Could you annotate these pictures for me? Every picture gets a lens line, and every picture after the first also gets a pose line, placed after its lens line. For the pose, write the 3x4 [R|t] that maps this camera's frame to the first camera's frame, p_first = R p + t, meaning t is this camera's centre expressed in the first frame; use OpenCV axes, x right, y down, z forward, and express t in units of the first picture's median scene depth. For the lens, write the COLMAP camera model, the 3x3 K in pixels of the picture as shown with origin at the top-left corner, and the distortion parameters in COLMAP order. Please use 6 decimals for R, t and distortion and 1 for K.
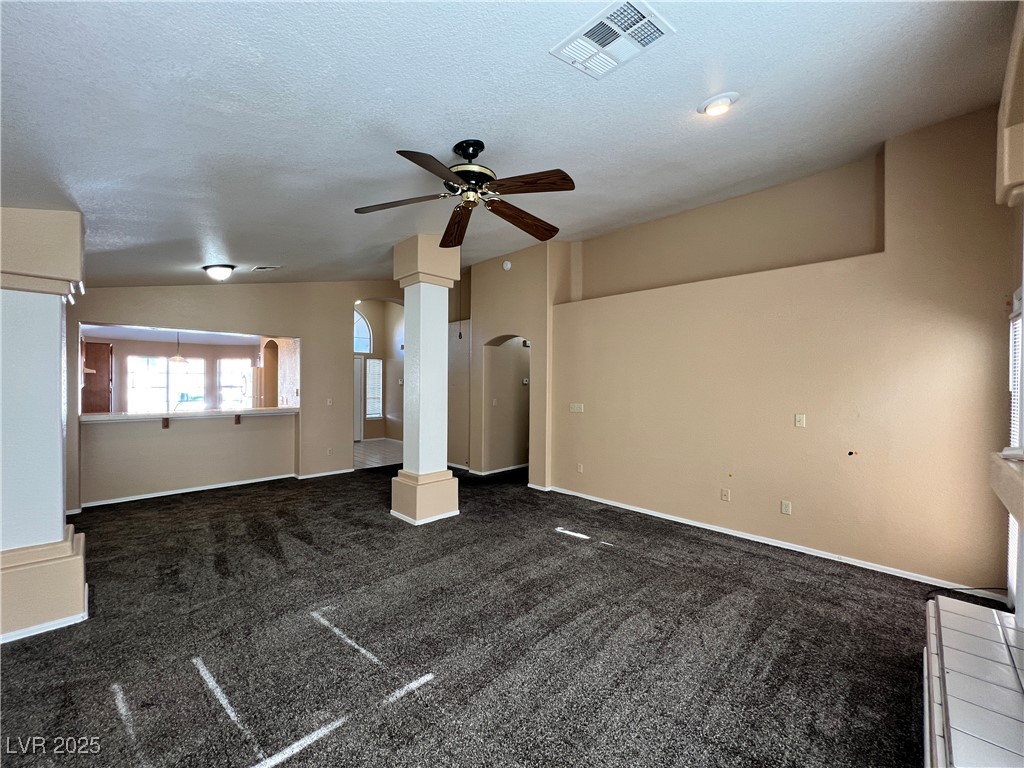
lens RADIAL K [[410.0, 0, 510.9], [0, 410.0, 385.7], [0, 0, 1]] dist [-0.001405, 0.000386]
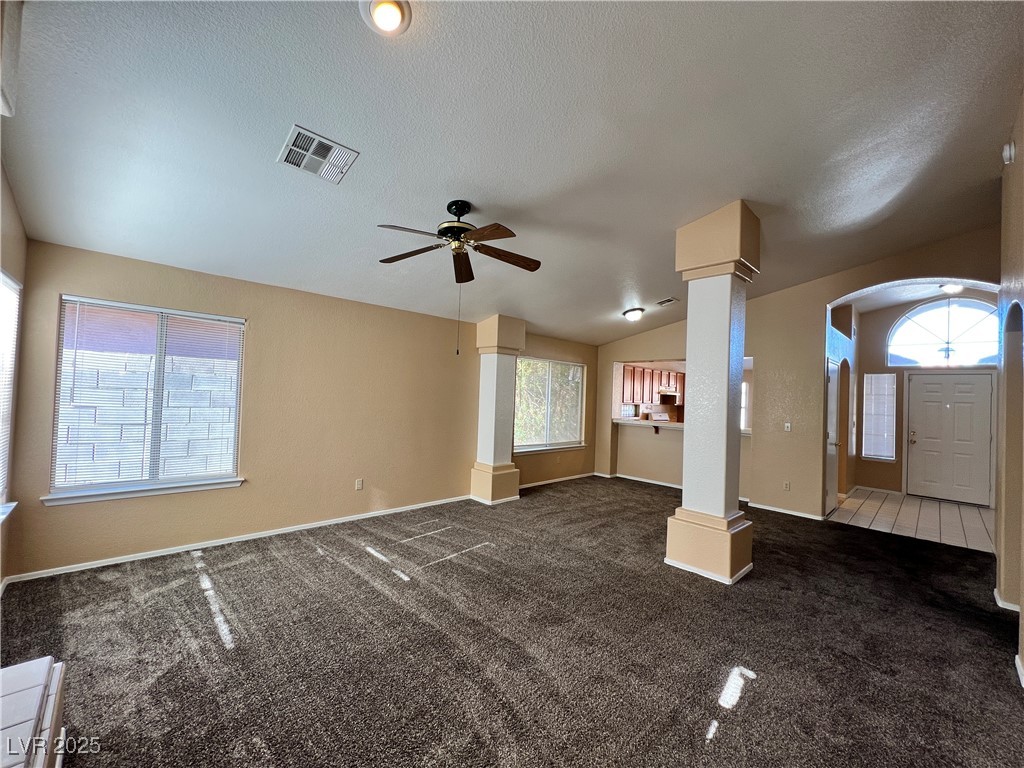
lens RADIAL K [[410.0, 0, 510.9], [0, 410.0, 385.7], [0, 0, 1]] dist [-0.001405, 0.000386]
pose [[-0.024702, -0.030465, -0.999231, 0.654037], [-0.044418, 0.998582, -0.029347, 0.007889], [0.998708, 0.043659, -0.026020, 0.680146]]
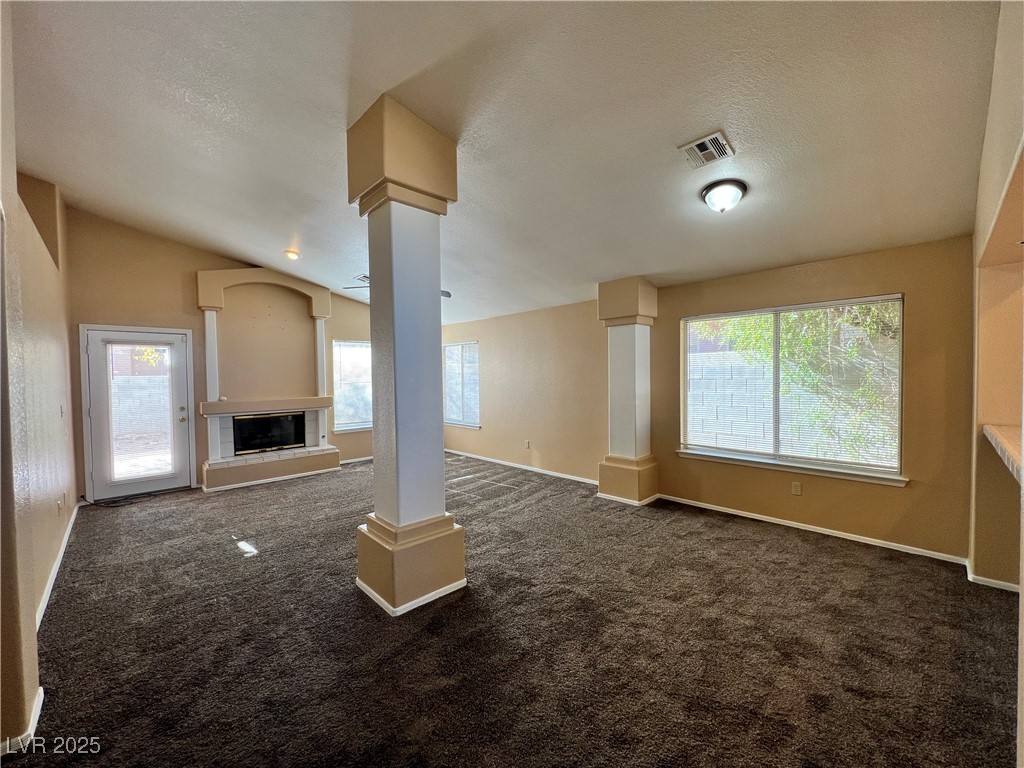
lens RADIAL K [[410.0, 0, 510.9], [0, 410.0, 385.7], [0, 0, 1]] dist [-0.001405, 0.000386]
pose [[-0.999530, 0.006580, 0.029942, -0.417866], [0.007585, 0.999407, 0.033594, -0.008912], [-0.029704, 0.033805, -0.998987, 1.753426]]
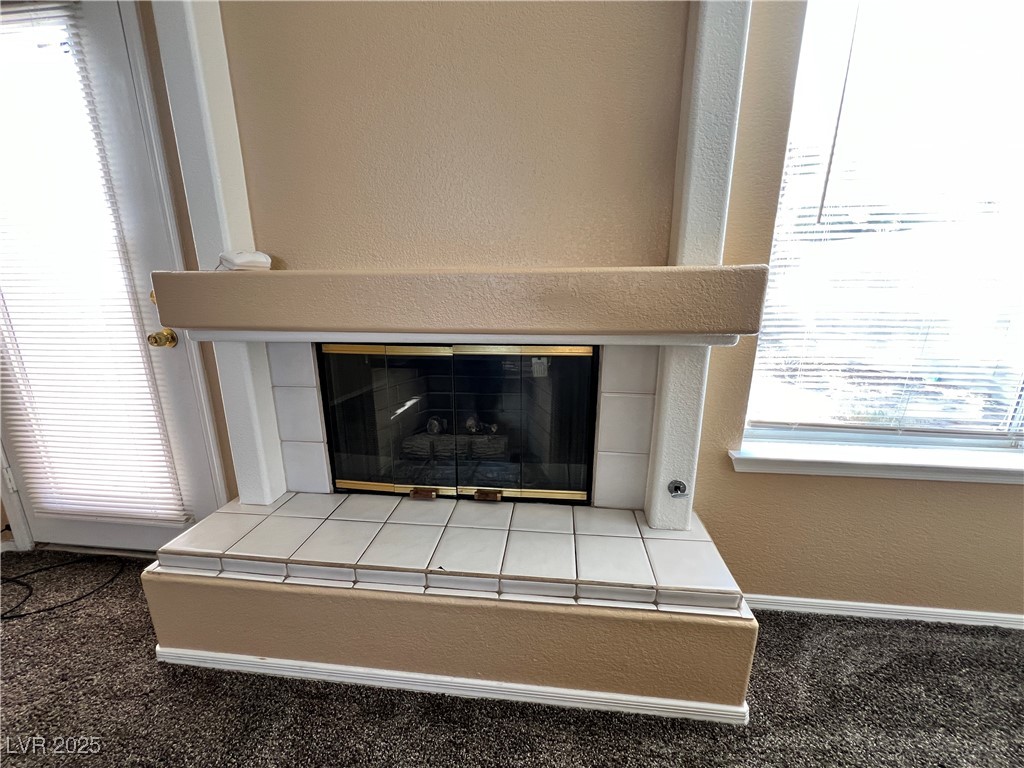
lens RADIAL K [[410.2, 0, 511.3], [0, 410.2, 385.9], [0, 0, 1]] dist [-0.000564, -0.000066]
pose [[-0.622132, -0.192499, 0.758878, 0.204841], [0.002672, 0.968774, 0.247932, 0.086099], [-0.782908, 0.156274, -0.602191, 0.488169]]
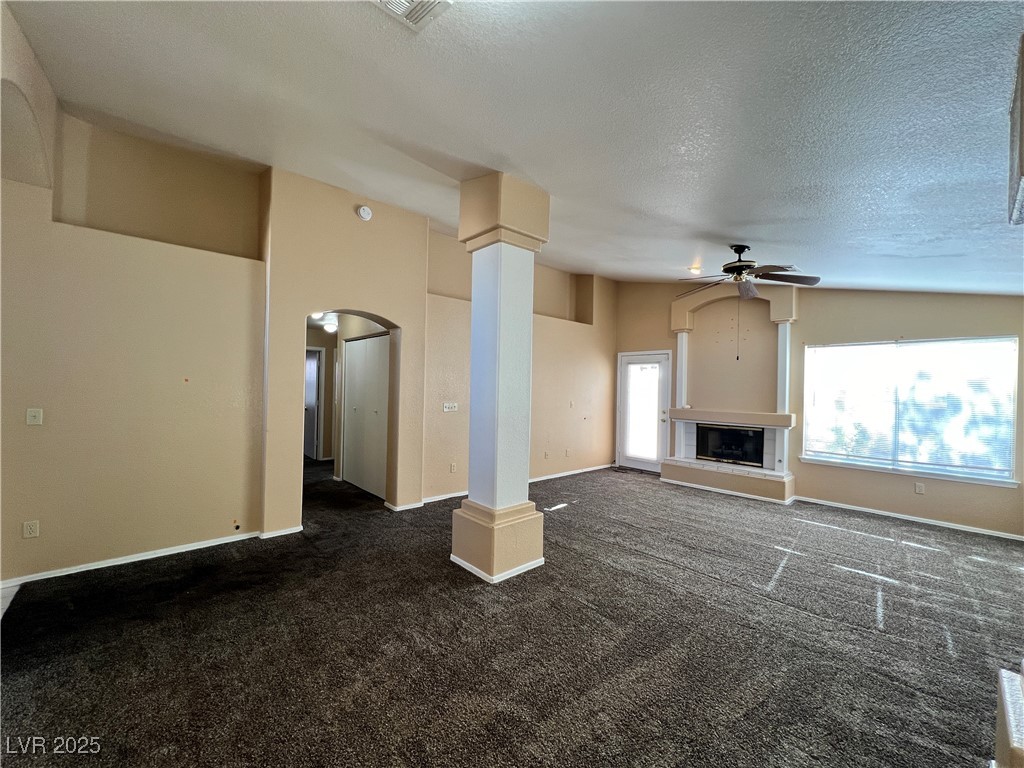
lens RADIAL K [[410.0, 0, 510.9], [0, 410.0, 385.7], [0, 0, 1]] dist [-0.001405, 0.000386]
pose [[0.052571, -0.002775, 0.998613, -1.023576], [-0.014711, 0.999885, 0.003553, -0.003996], [-0.998509, -0.014877, 0.052524, 1.029331]]
